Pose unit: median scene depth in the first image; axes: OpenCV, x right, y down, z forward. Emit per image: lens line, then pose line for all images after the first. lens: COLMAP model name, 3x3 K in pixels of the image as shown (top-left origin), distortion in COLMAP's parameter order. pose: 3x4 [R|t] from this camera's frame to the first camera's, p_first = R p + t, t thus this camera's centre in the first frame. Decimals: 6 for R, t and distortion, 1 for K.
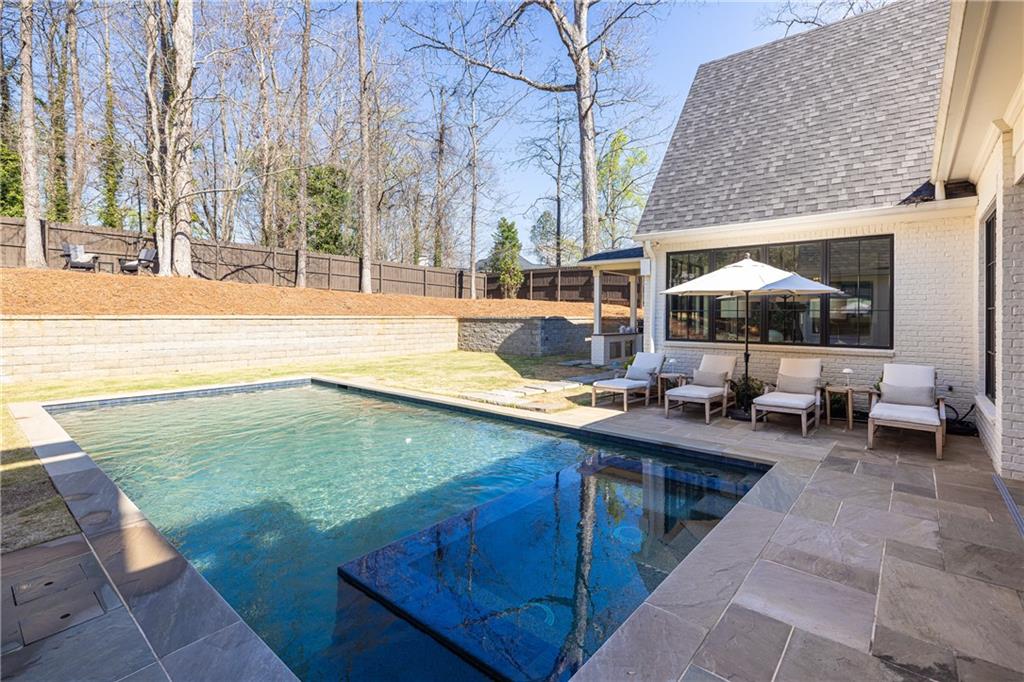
lens RADIAL K [[466.3, 0, 484.1], [0, 466.3, 313.1], [0, 0, 1]] dist [-0.002097, 0.000215]
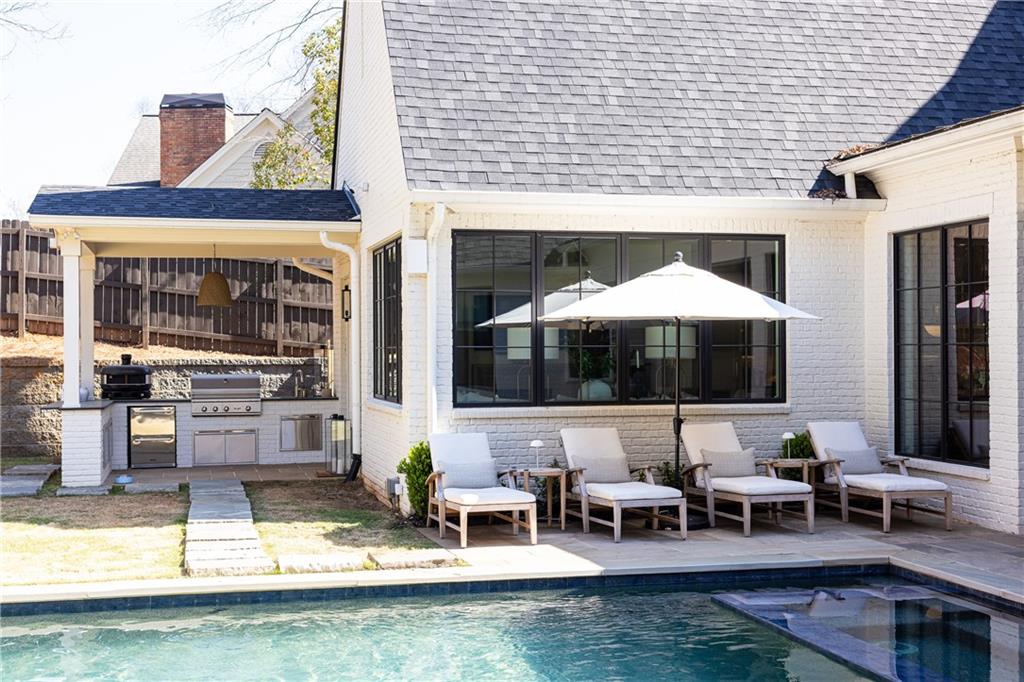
lens RADIAL K [[1333.8, 0, 512.0], [0, 1333.8, 341.0], [0, 0, 1]] dist [0.013817, -0.010307]
pose [[0.588389, -0.002518, 0.808574, -0.357126], [0.005511, 0.999984, -0.000897, -0.005125], [-0.808559, 0.004984, 0.588394, 0.060116]]
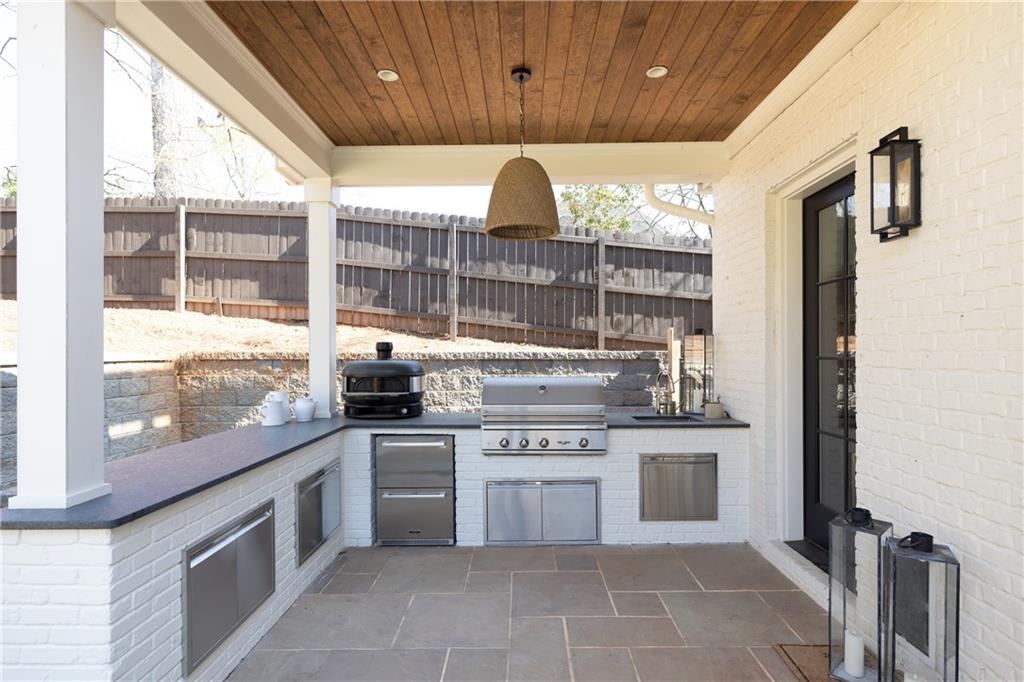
lens RADIAL K [[521.9, 0, 528.1], [0, 521.9, 337.5], [0, 0, 1]] dist [-0.000548, 0.001454]
pose [[0.756045, 0.010688, 0.654432, 0.169179], [0.003831, 0.999777, -0.020754, 0.005079], [-0.654508, 0.018199, 0.755836, 0.651398]]
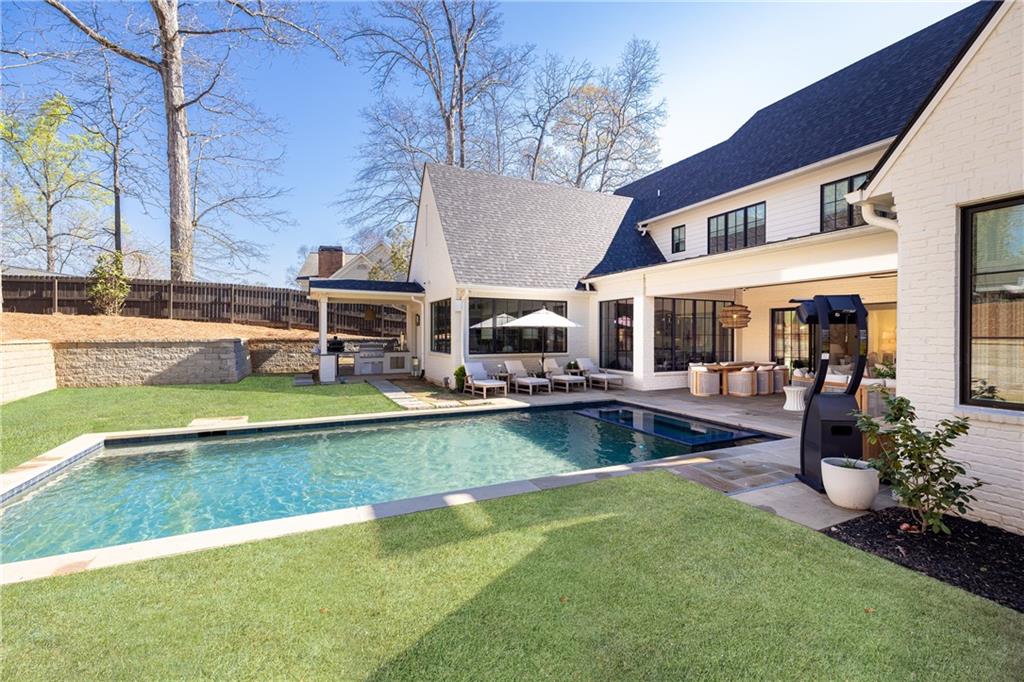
lens RADIAL K [[431.5, 0, 512.0], [0, 431.5, 341.0], [0, 0, 1]] dist [0.000710, 0.000038]
pose [[0.407757, -0.017050, 0.912931, -0.423558], [-0.002725, 0.999798, 0.019890, -0.007059], [-0.913086, -0.010598, 0.407629, 0.143669]]
